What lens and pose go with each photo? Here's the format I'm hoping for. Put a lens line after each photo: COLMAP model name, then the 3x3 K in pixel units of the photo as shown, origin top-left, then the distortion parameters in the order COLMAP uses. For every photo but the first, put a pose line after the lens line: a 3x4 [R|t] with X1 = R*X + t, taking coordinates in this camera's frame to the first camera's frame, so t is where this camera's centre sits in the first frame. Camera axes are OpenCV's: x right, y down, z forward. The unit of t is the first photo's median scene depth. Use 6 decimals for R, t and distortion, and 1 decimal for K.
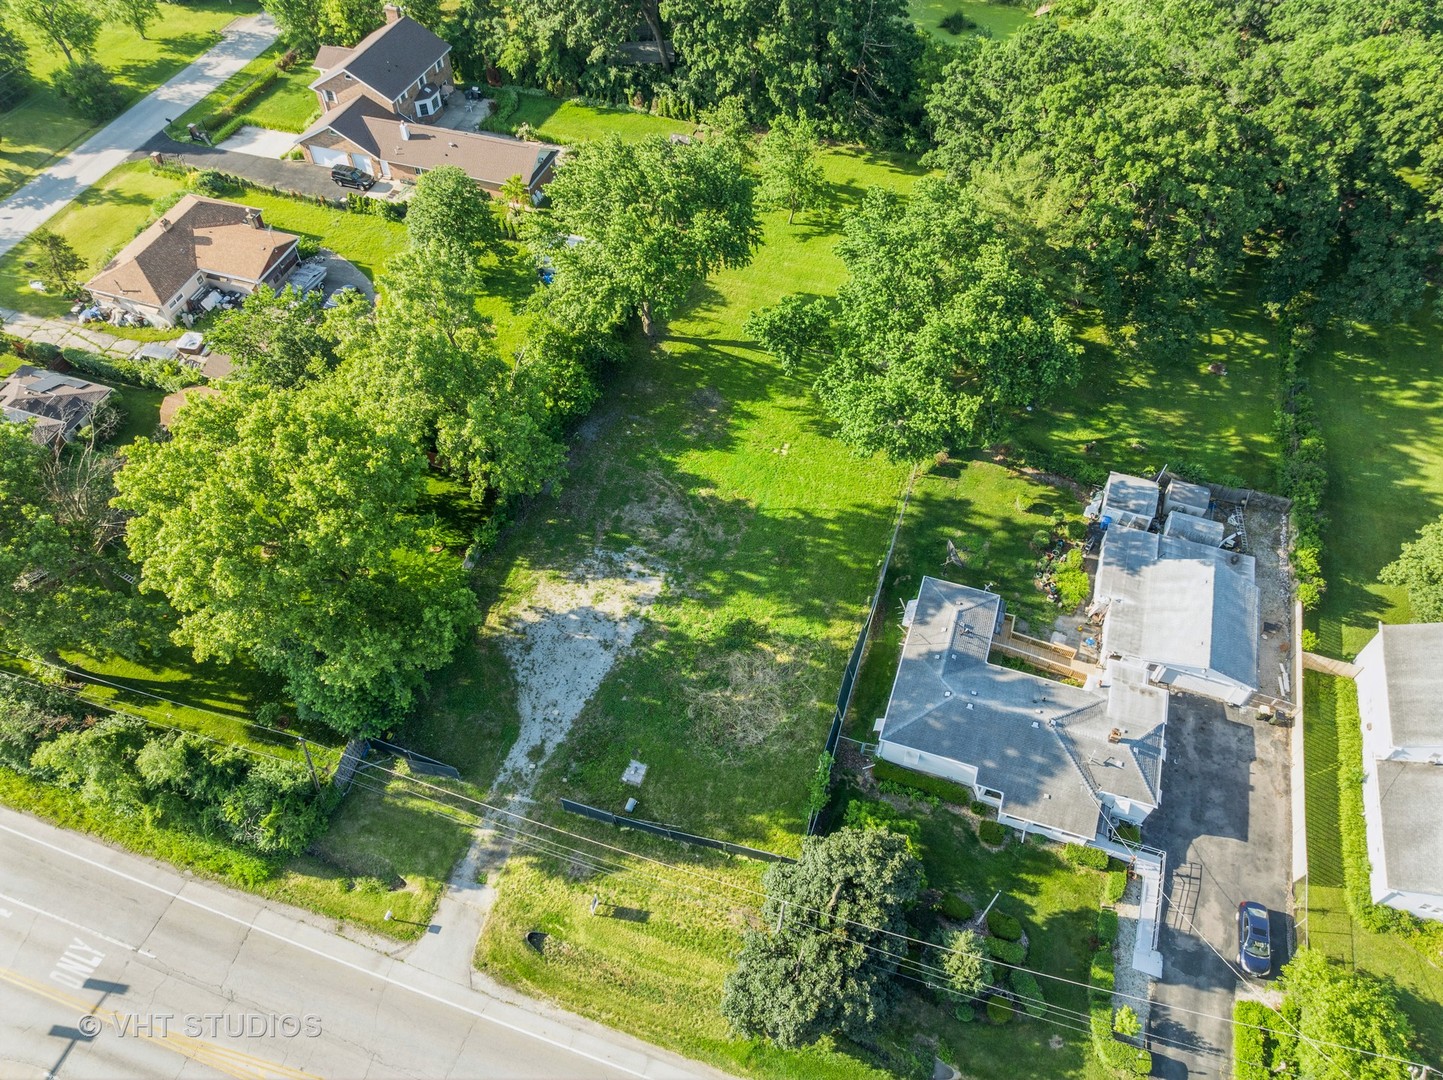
lens RADIAL K [[1013.4, 0, 721.5], [0, 1013.4, 540.0], [0, 0, 1]] dist [-0.064195, 0.032190]
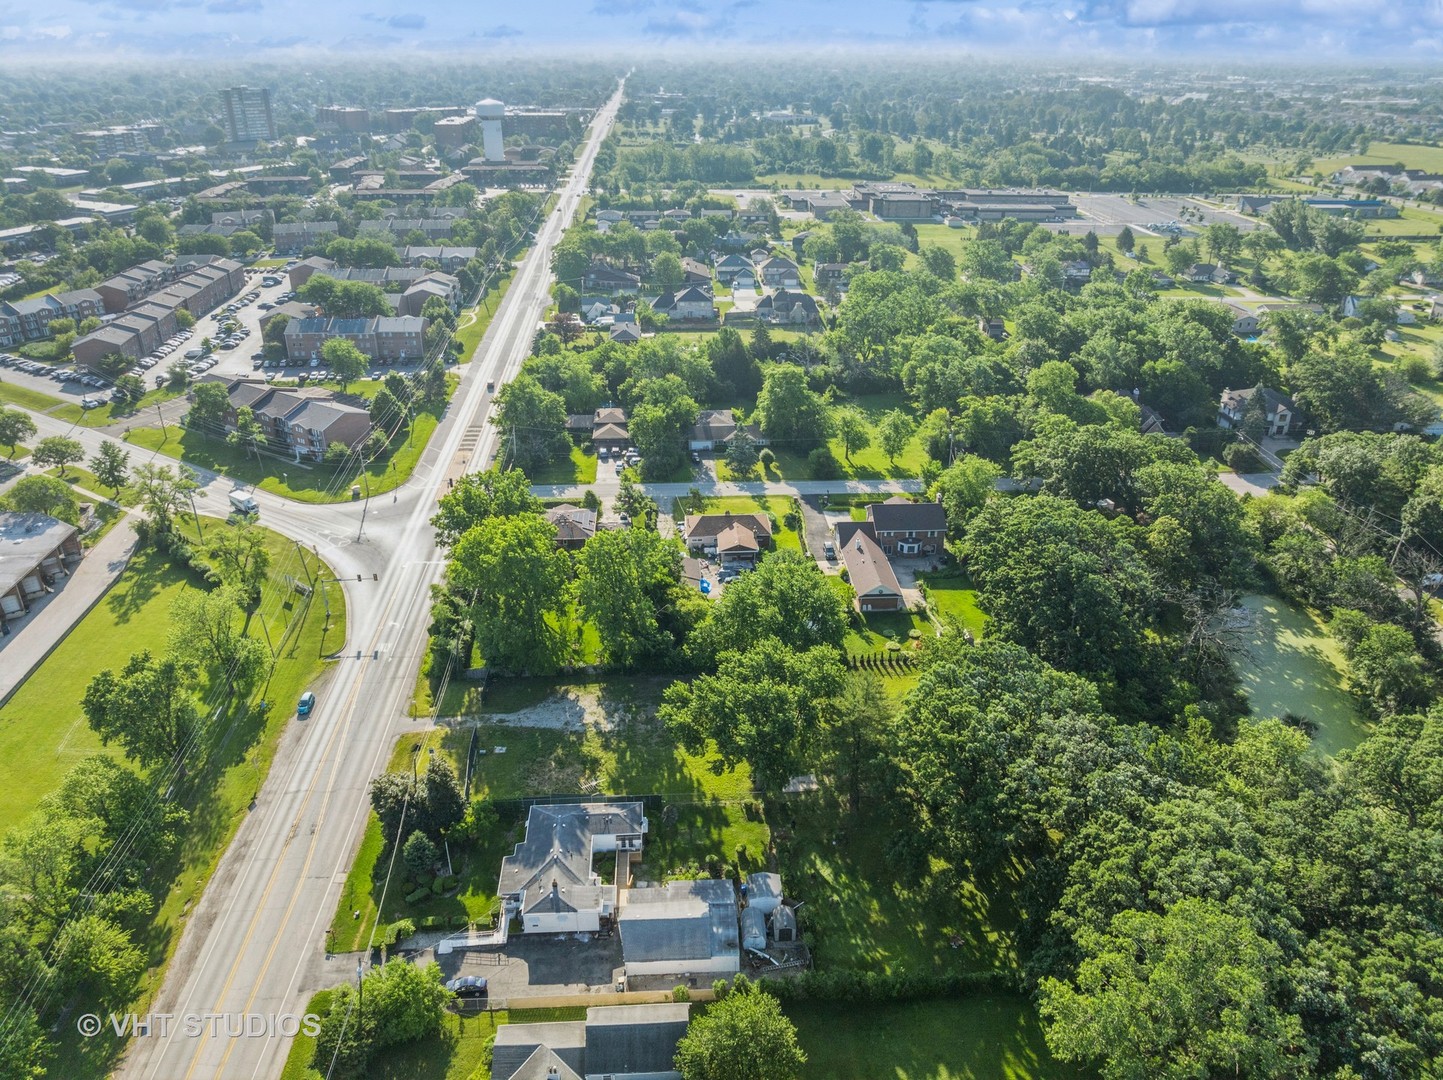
lens RADIAL K [[1013.4, 0, 721.5], [0, 1013.4, 540.0], [0, 0, 1]] dist [-0.064195, 0.032190]
pose [[0.373322, 0.414526, -0.829939, 1.118574], [-0.729325, 0.684032, 0.013586, -0.292344], [0.573337, 0.600223, 0.557689, -0.108421]]
